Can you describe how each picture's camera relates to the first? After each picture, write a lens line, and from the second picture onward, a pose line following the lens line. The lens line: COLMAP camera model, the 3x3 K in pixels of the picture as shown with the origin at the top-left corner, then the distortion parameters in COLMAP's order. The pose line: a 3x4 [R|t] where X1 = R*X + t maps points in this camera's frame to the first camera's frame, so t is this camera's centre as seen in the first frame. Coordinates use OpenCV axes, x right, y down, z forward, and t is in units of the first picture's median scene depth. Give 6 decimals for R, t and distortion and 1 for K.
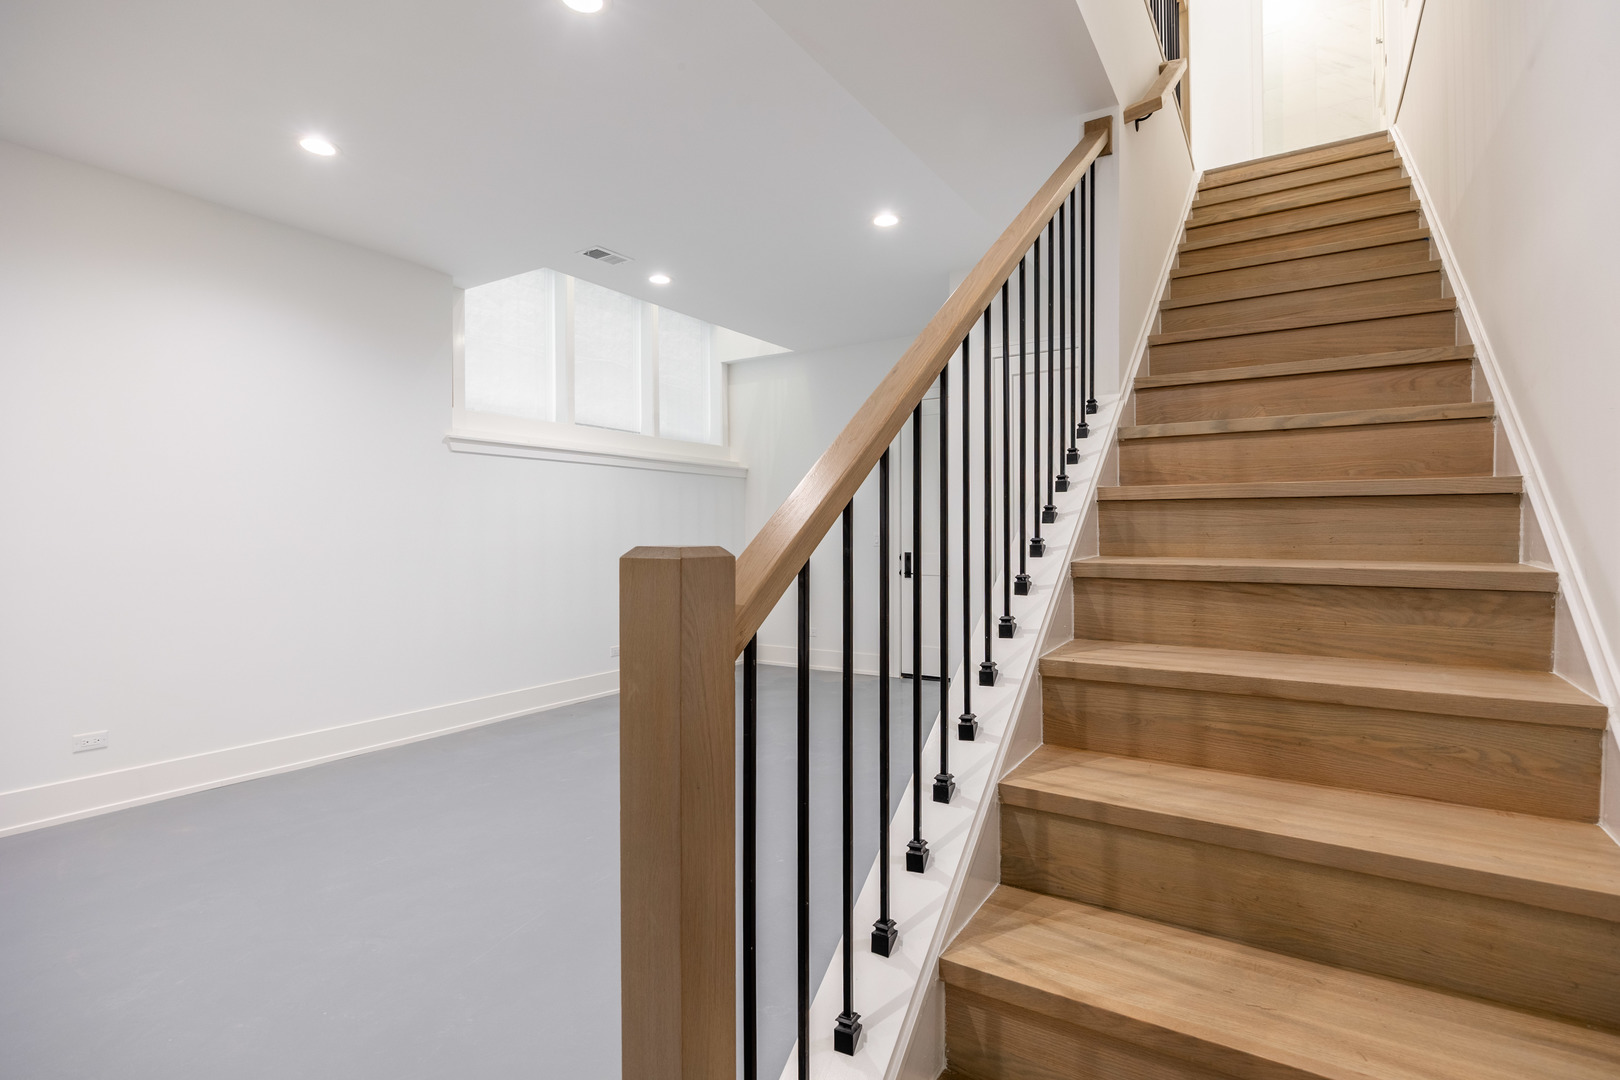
lens RADIAL K [[774.0, 0, 810.0], [0, 774.0, 540.0], [0, 0, 1]] dist [-0.011264, -0.000351]
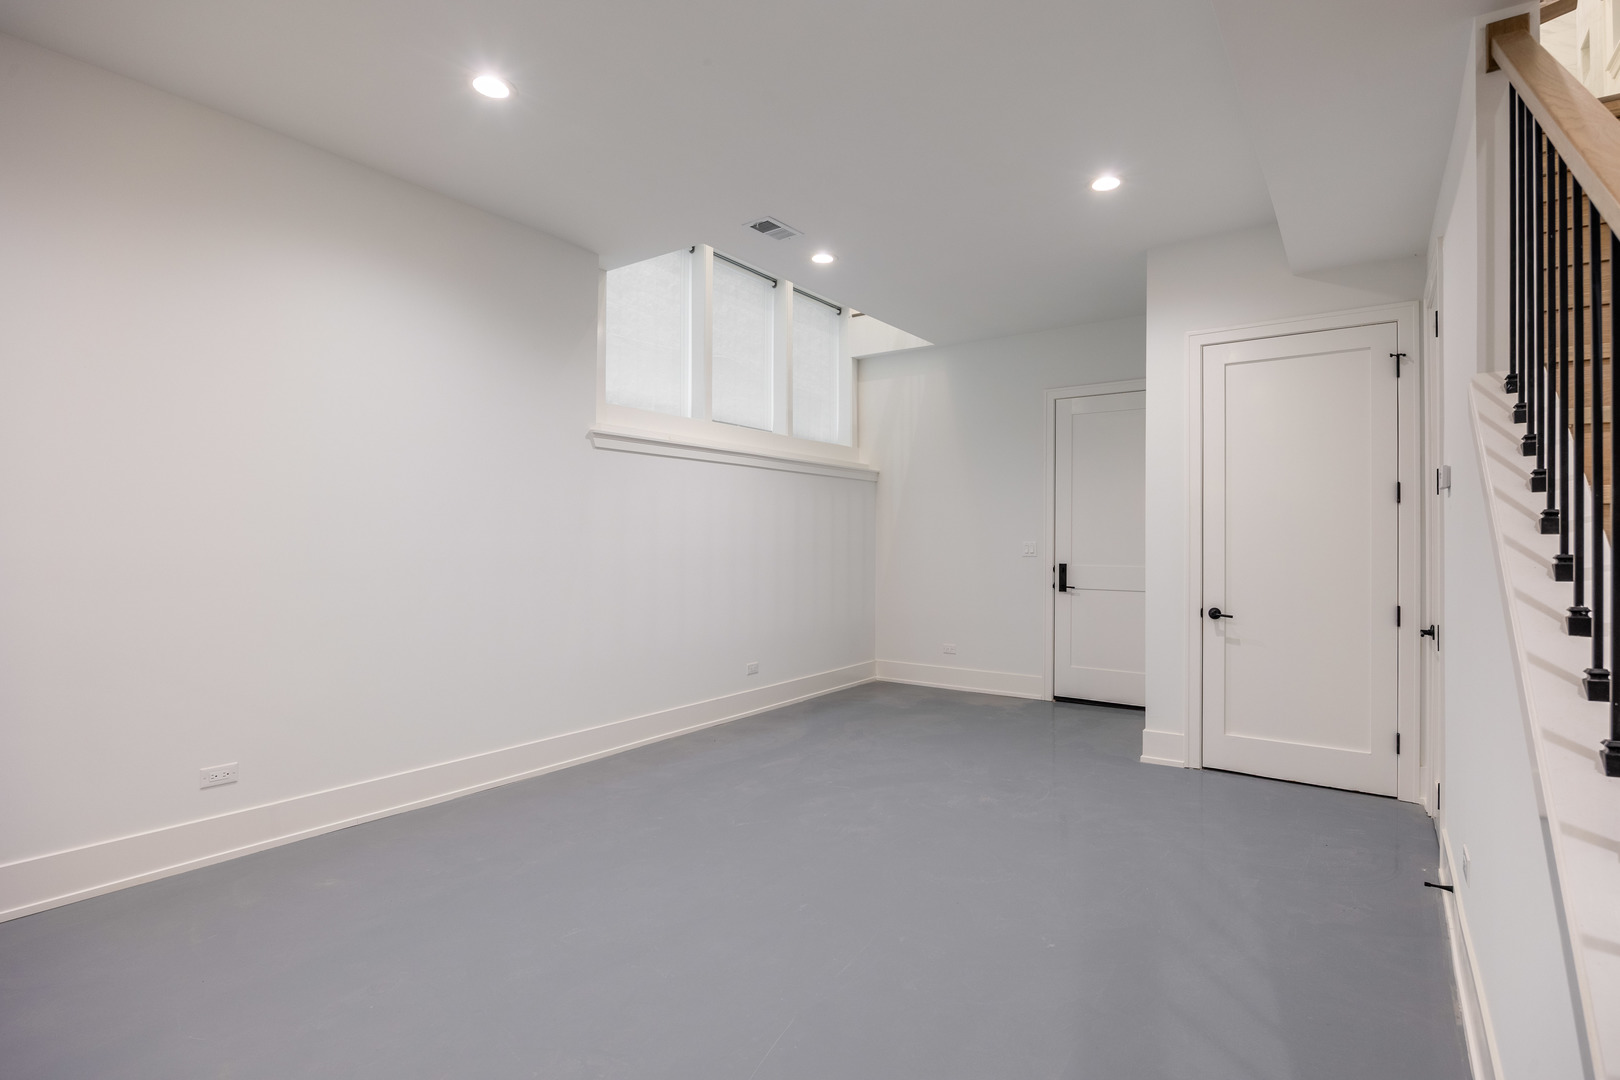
lens RADIAL K [[778.5, 0, 841.3], [0, 778.5, 541.7], [0, 0, 1]] dist [-0.005306, -0.000770]
pose [[0.999153, 0.010421, -0.039809, -0.113502], [-0.010688, 0.999922, -0.006504, -0.001589], [0.039738, 0.006924, 0.999186, 0.083181]]
